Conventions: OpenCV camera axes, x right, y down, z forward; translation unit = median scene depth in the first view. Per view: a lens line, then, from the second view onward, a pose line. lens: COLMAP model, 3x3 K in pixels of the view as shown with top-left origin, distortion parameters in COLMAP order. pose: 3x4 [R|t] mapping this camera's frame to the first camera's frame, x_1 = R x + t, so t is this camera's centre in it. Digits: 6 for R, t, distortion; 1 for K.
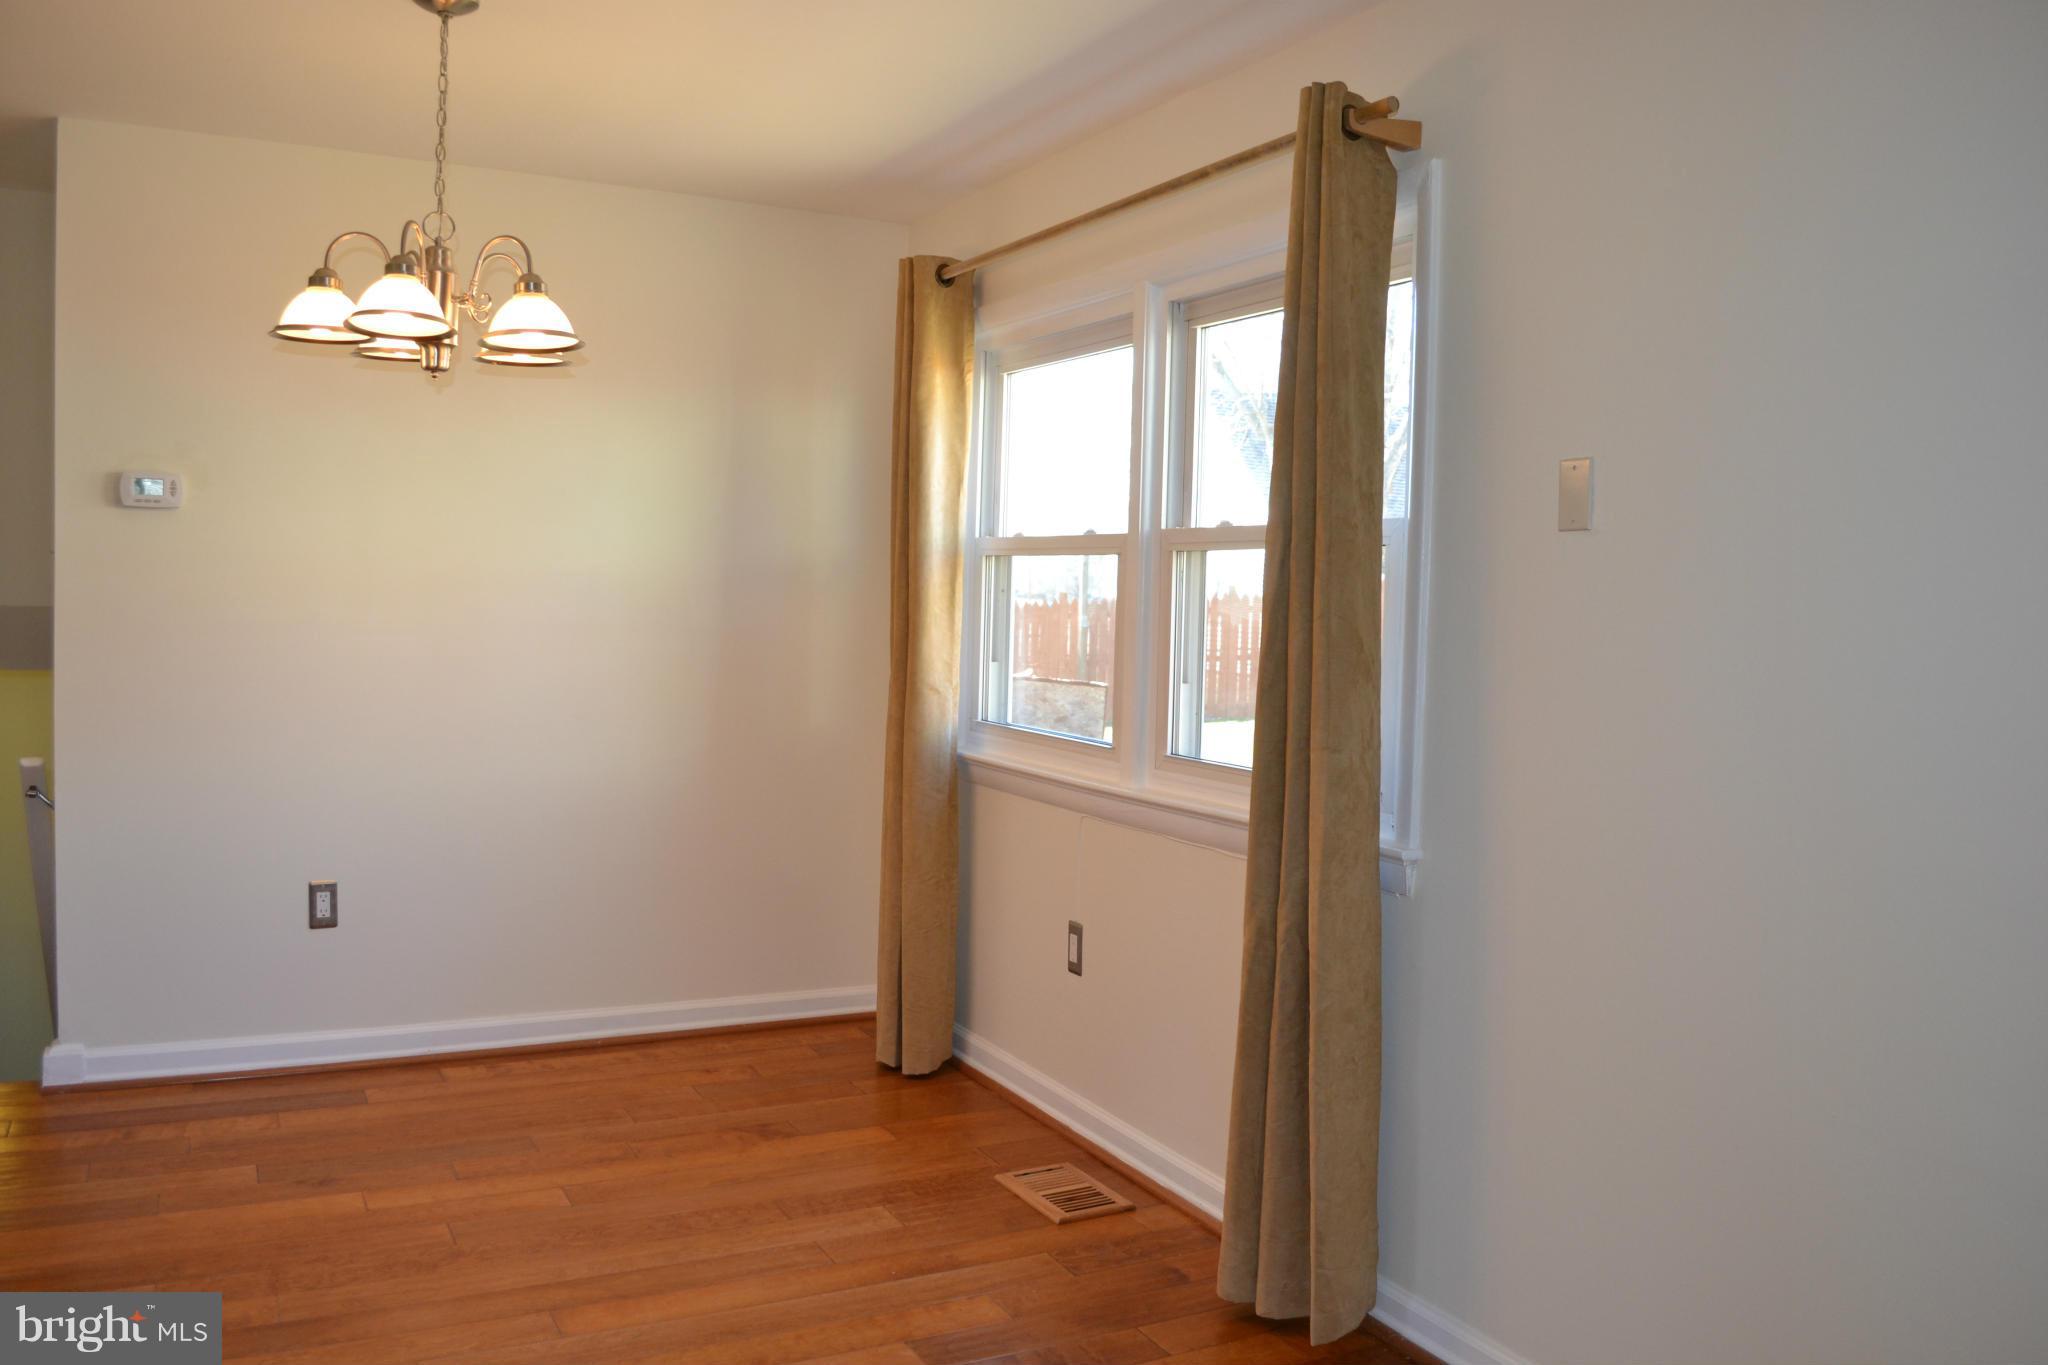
lens RADIAL K [[1630.1, 0, 1031.9], [0, 1630.1, 683.1], [0, 0, 1]] dist [-0.087541, 0.015199]
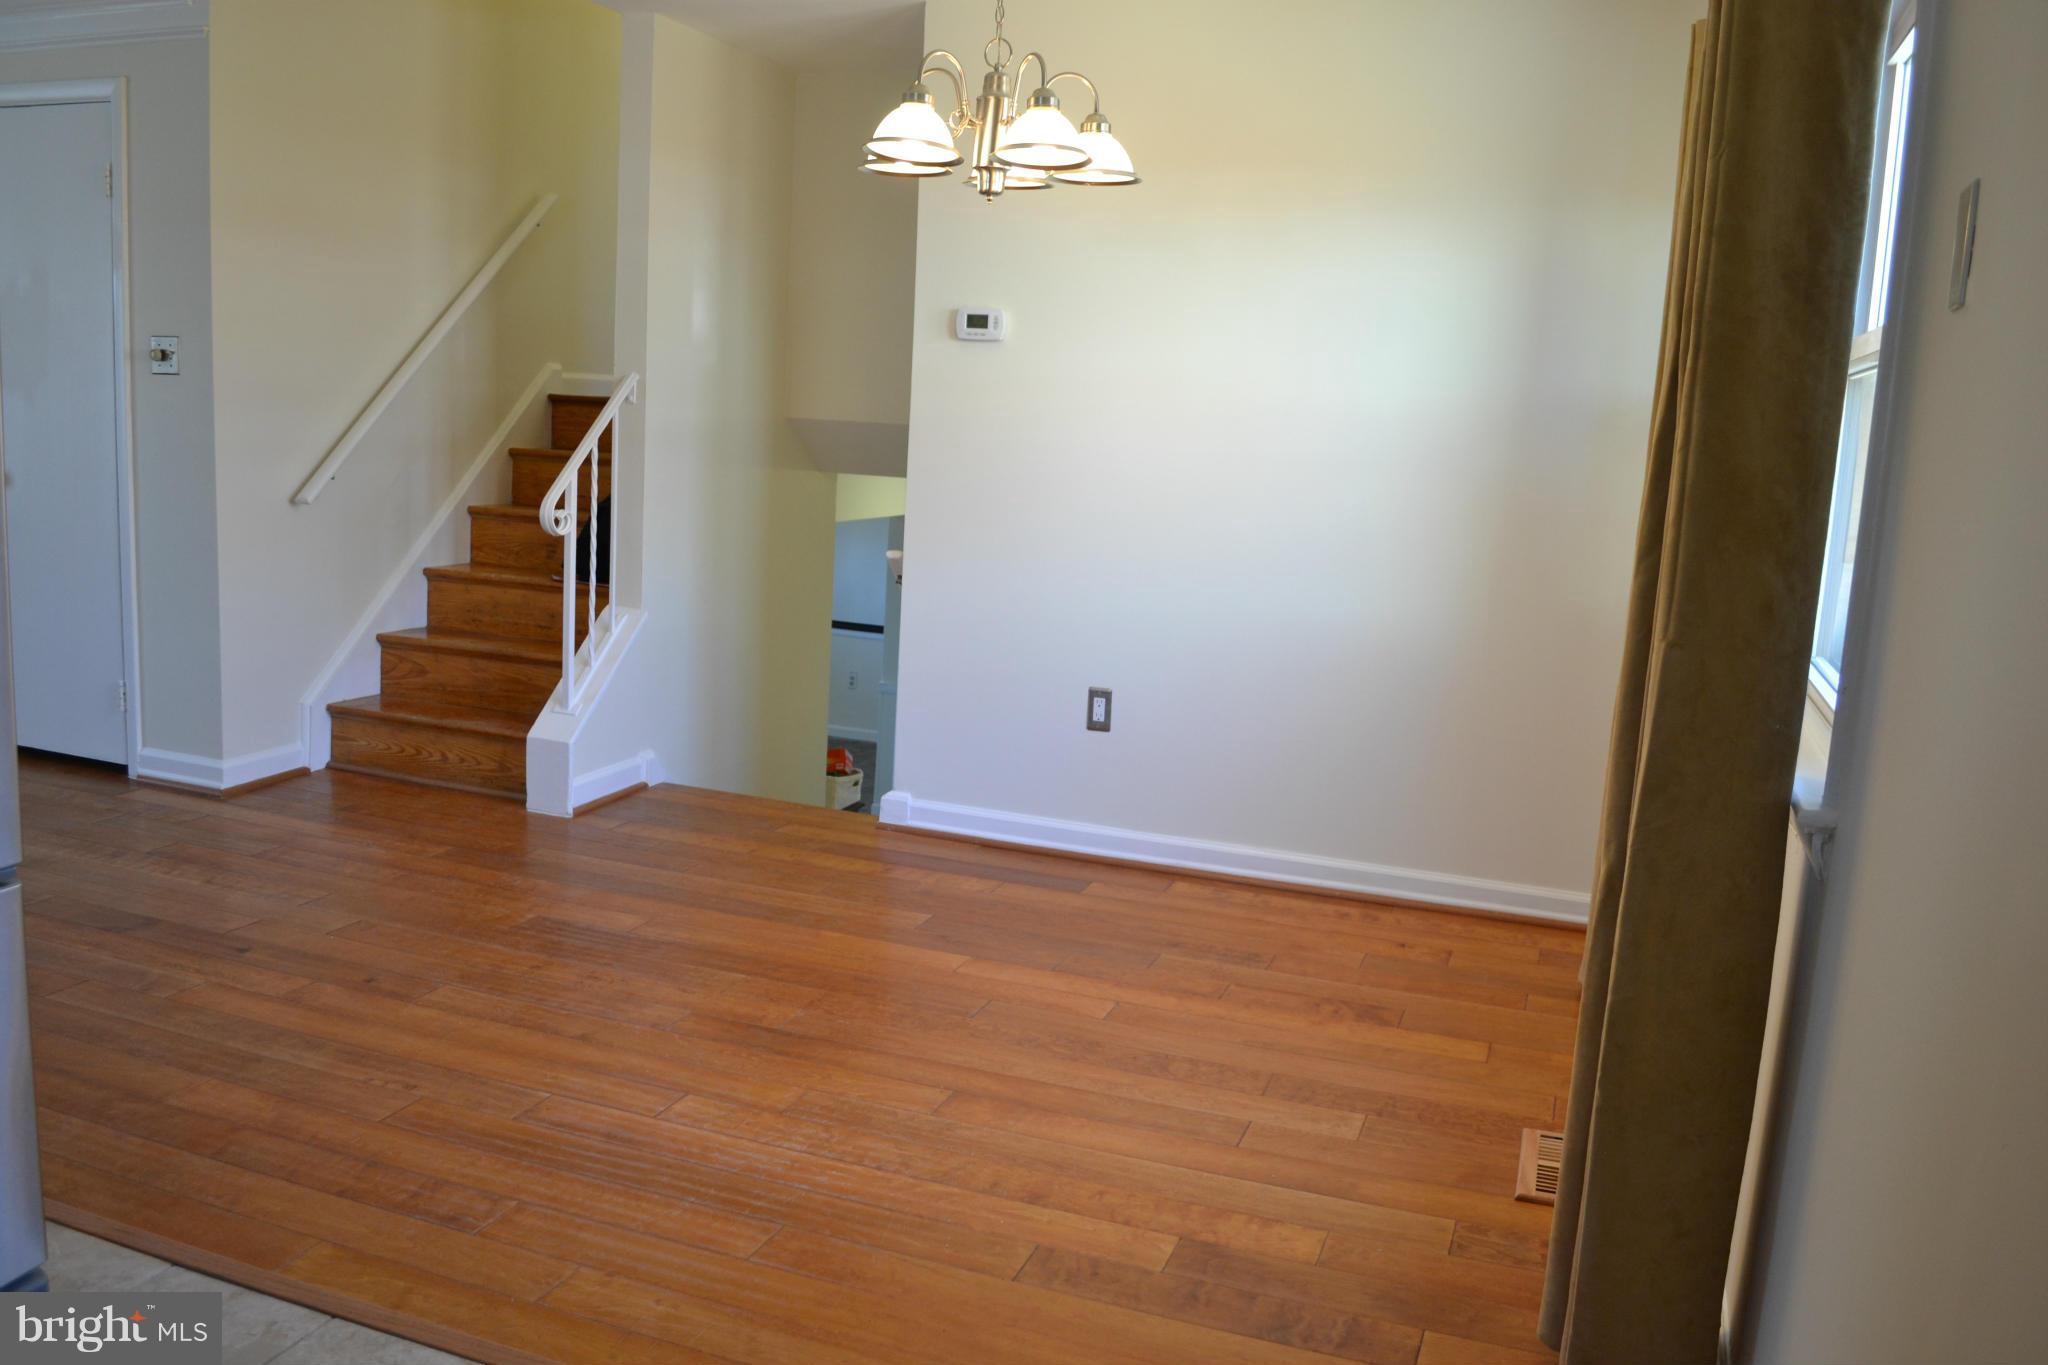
lens RADIAL K [[1630.1, 0, 1031.9], [0, 1630.1, 683.1], [0, 0, 1]] dist [-0.087541, 0.015199]
pose [[0.676812, 0.132098, -0.724207, 0.371688], [-0.074683, 0.991014, 0.110969, 0.001616], [0.732358, -0.021019, 0.680595, 0.244599]]
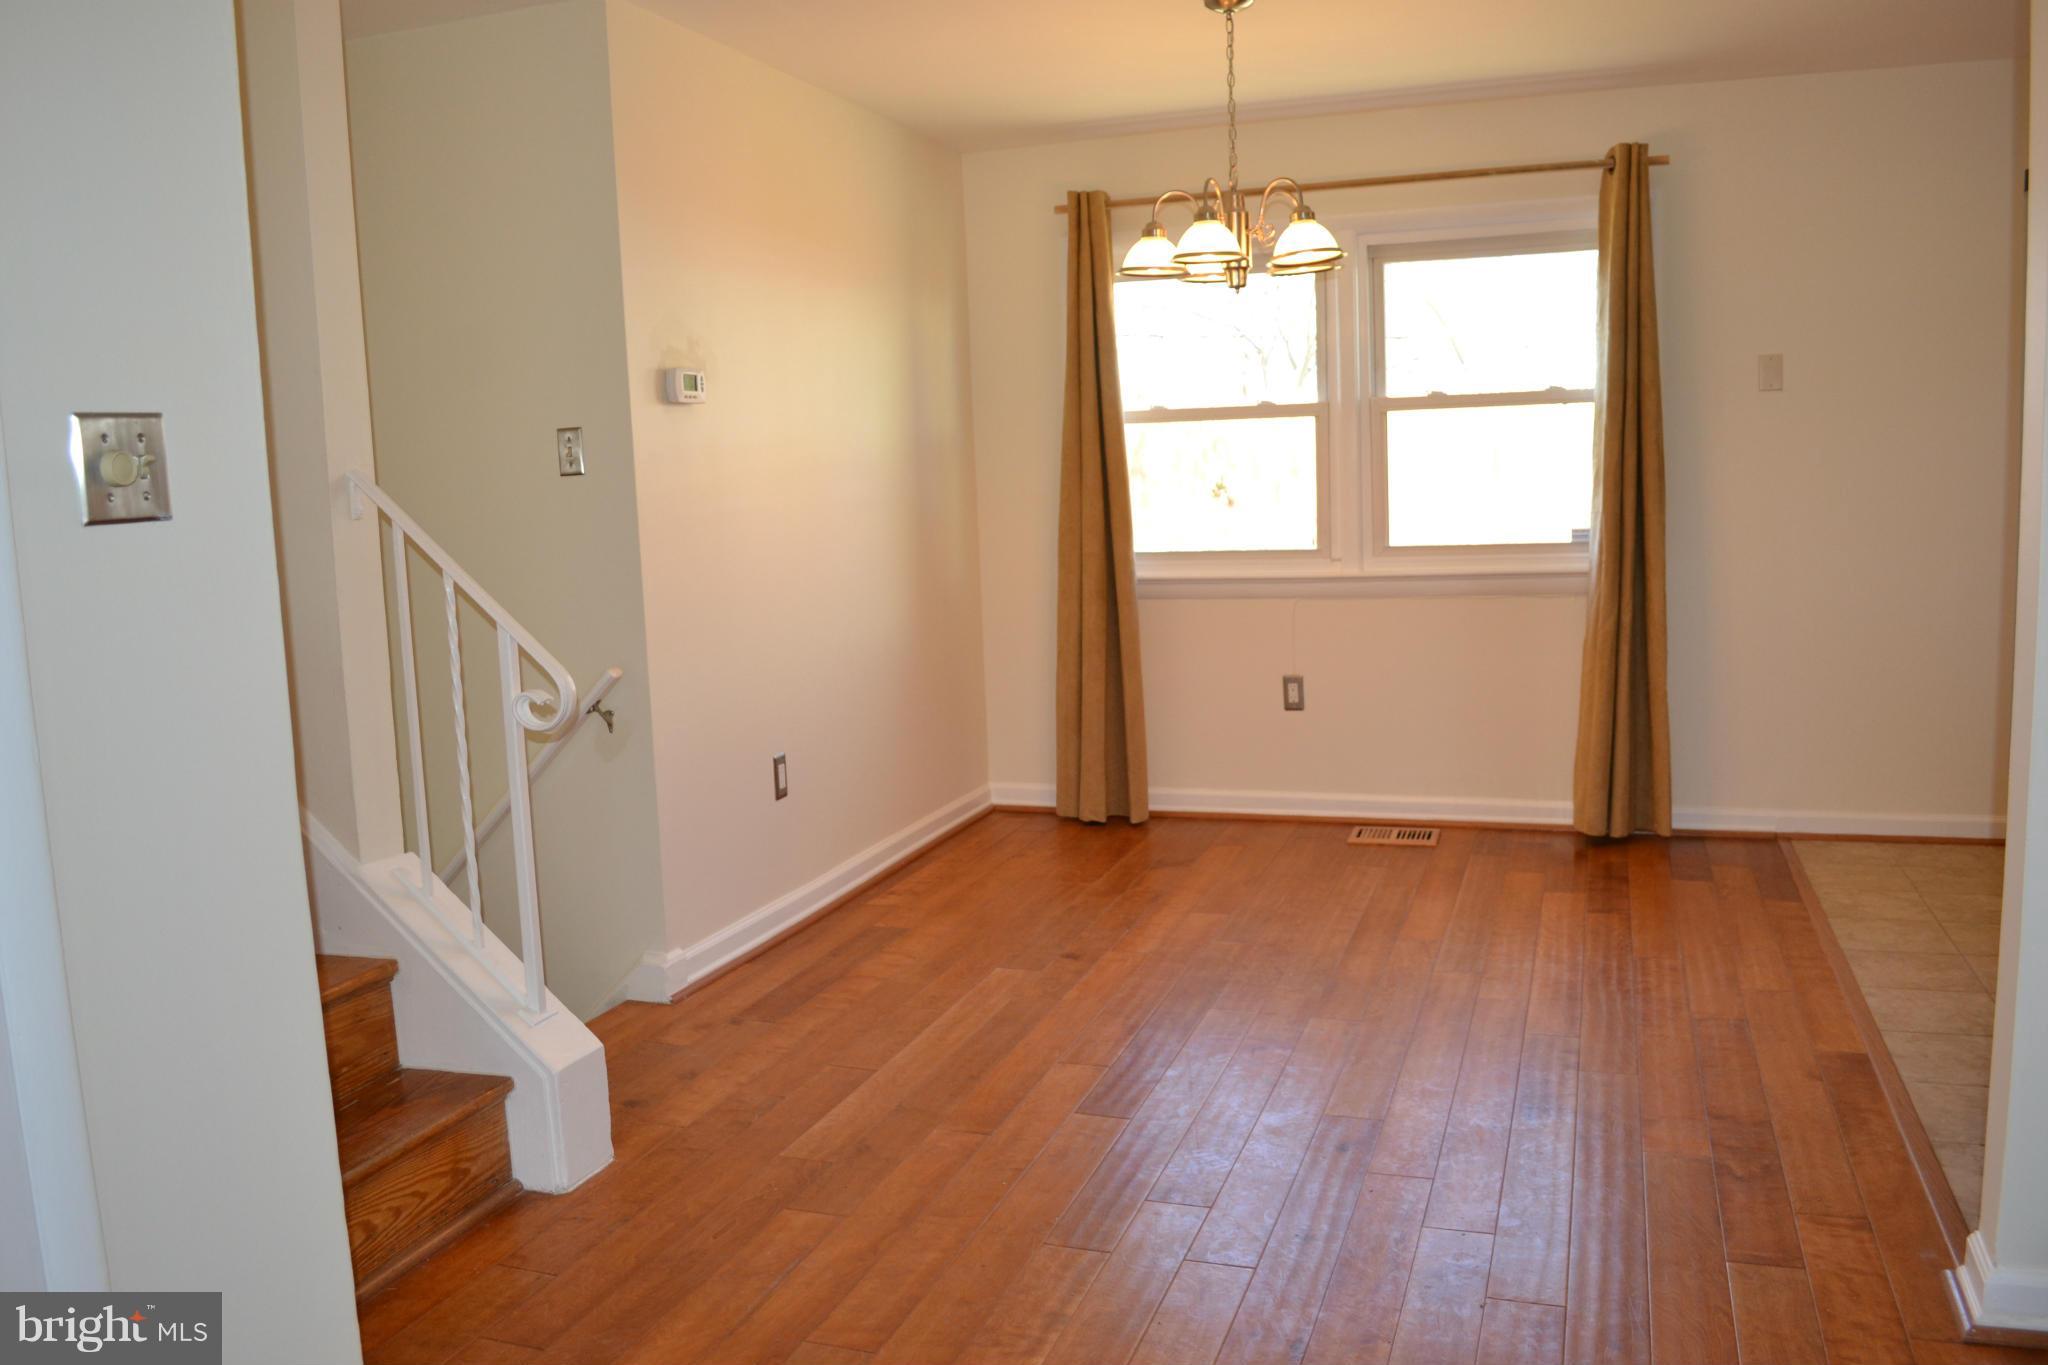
lens RADIAL K [[1630.1, 0, 1031.9], [0, 1630.1, 683.1], [0, 0, 1]] dist [-0.087541, 0.015199]
pose [[0.729254, -0.149823, 0.667639, -1.179697], [0.100071, 0.988595, 0.112541, -0.031545], [-0.676886, -0.015259, 0.735929, 0.106598]]
